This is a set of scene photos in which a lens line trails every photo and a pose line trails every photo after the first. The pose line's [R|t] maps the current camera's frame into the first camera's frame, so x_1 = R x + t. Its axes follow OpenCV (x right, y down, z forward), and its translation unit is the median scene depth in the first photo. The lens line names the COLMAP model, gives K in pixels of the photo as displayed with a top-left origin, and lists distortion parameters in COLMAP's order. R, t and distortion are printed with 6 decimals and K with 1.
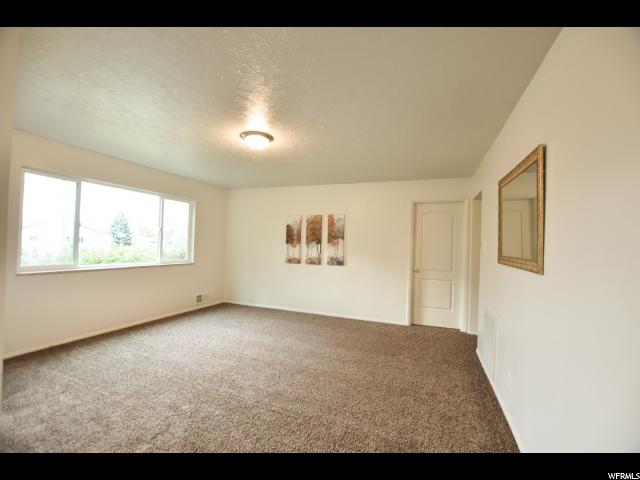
lens RADIAL K [[283.3, 0, 317.6], [0, 283.3, 241.2], [0, 0, 1]] dist [-0.009852, 0.000233]
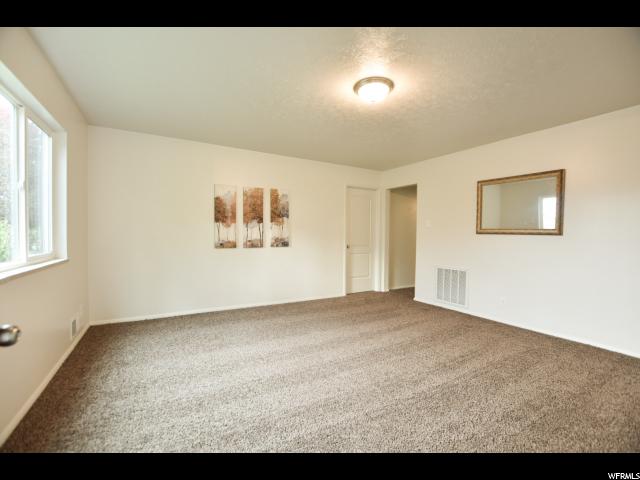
lens RADIAL K [[283.3, 0, 323.0], [0, 283.3, 237.7], [0, 0, 1]] dist [-0.009852, 0.000233]
pose [[0.627361, -0.034862, 0.777948, -0.539164], [-0.004195, 0.998832, 0.048144, 0.012600], [-0.778717, -0.033468, 0.626481, 0.332840]]
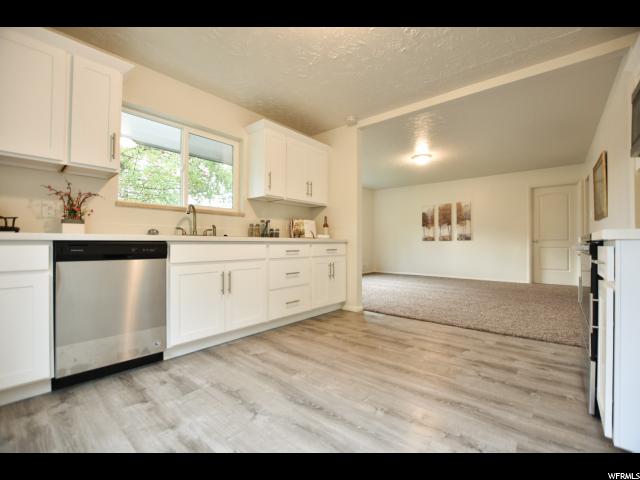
lens RADIAL K [[283.3, 0, 323.4], [0, 283.3, 241.4], [0, 0, 1]] dist [-0.009852, 0.000233]
pose [[0.950202, -0.031779, -0.310011, -0.151424], [0.032005, 0.999478, -0.004360, 0.073774], [0.309987, -0.005779, 0.950723, -0.461181]]
